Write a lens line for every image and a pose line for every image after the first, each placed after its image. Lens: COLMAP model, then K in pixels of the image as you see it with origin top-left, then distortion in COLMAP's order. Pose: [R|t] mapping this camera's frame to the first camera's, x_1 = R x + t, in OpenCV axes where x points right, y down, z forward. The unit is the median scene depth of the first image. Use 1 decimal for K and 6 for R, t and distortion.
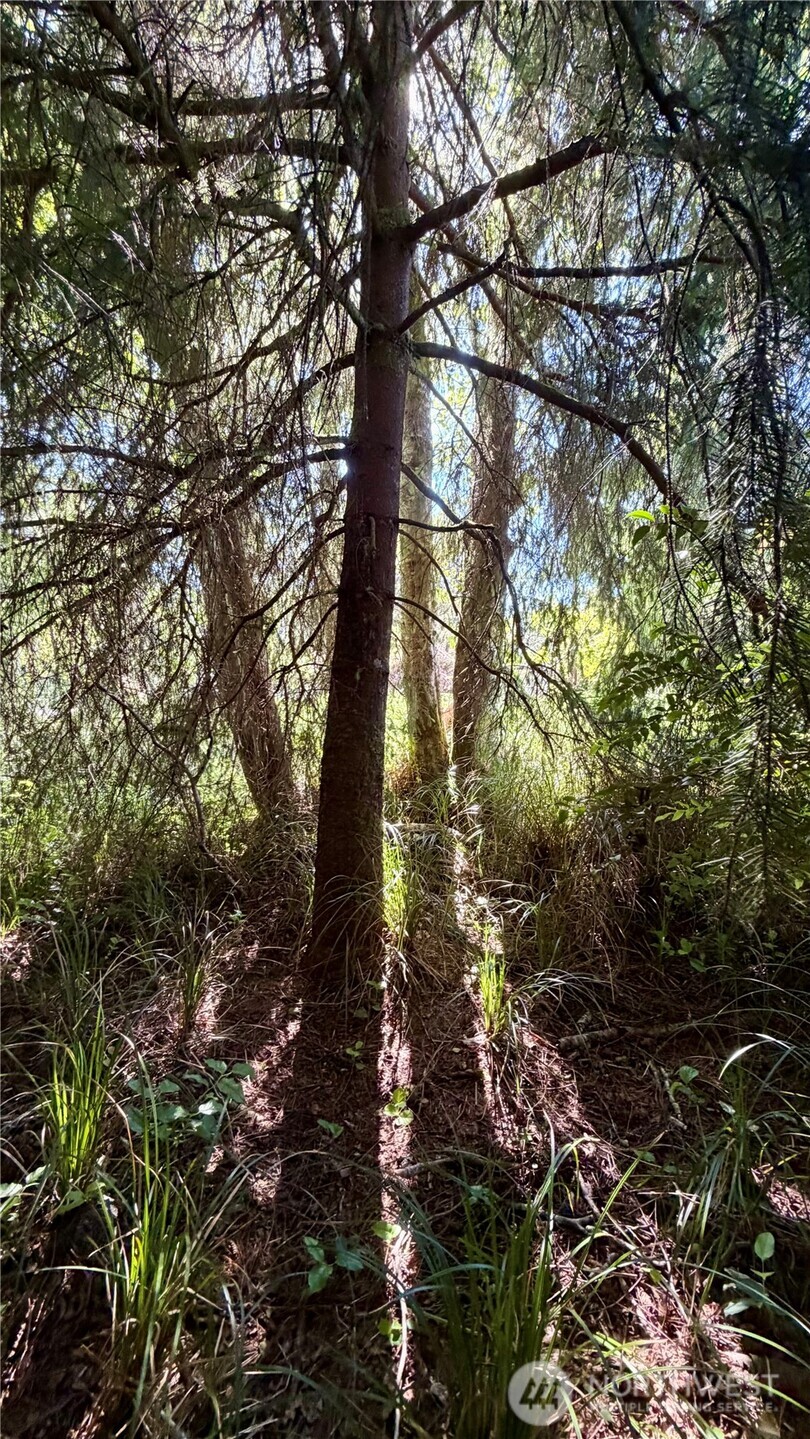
lens RADIAL K [[567.6, 0, 405.0], [0, 567.6, 719.5], [0, 0, 1]] dist [0.009850, -0.000081]
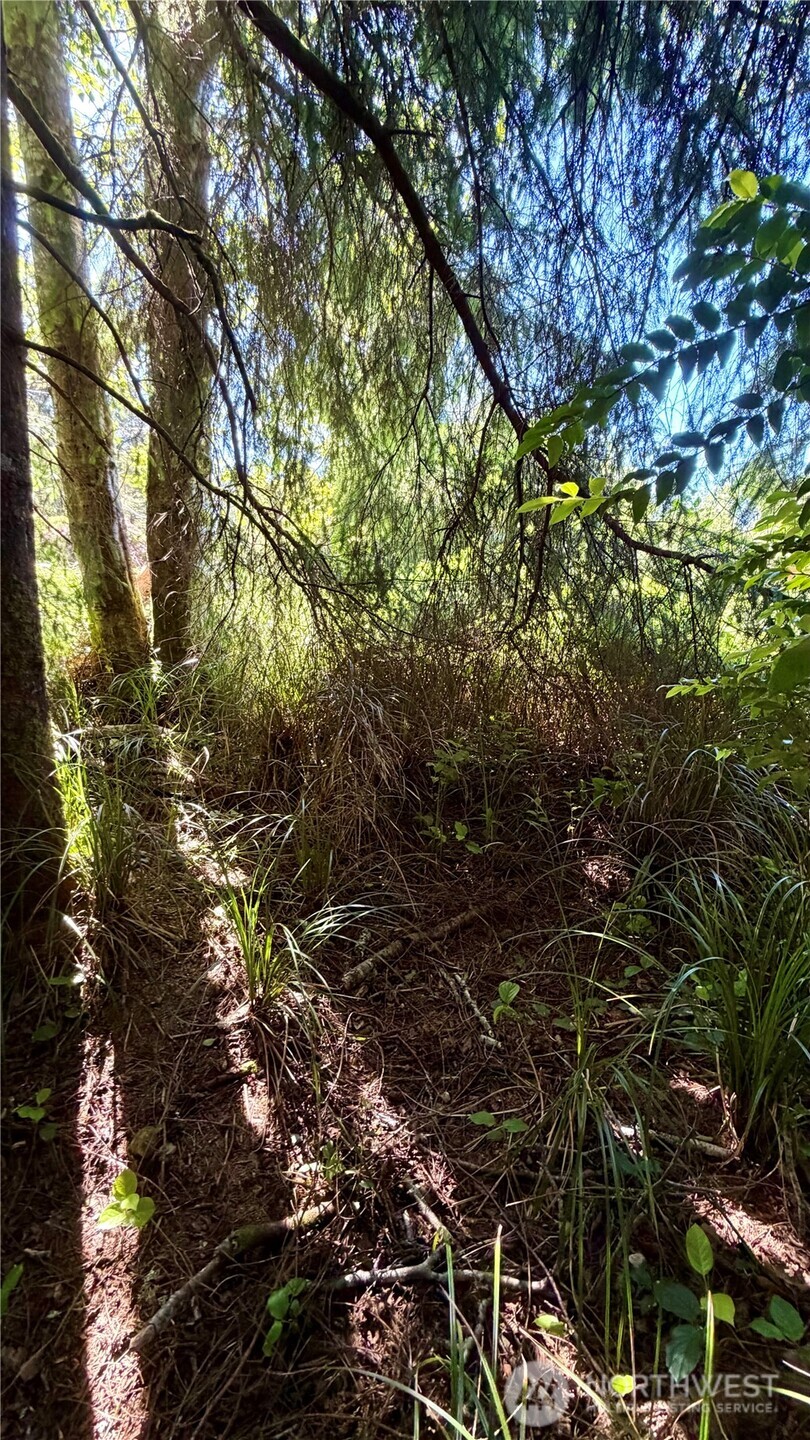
lens RADIAL K [[568.0, 0, 405.0], [0, 568.0, 720.0], [0, 0, 1]] dist [0.009850, -0.000081]
pose [[0.876484, -0.099312, 0.471077, 0.006696], [0.003415, 0.979750, 0.200196, 0.032618], [-0.481419, -0.173860, 0.859074, 0.203287]]
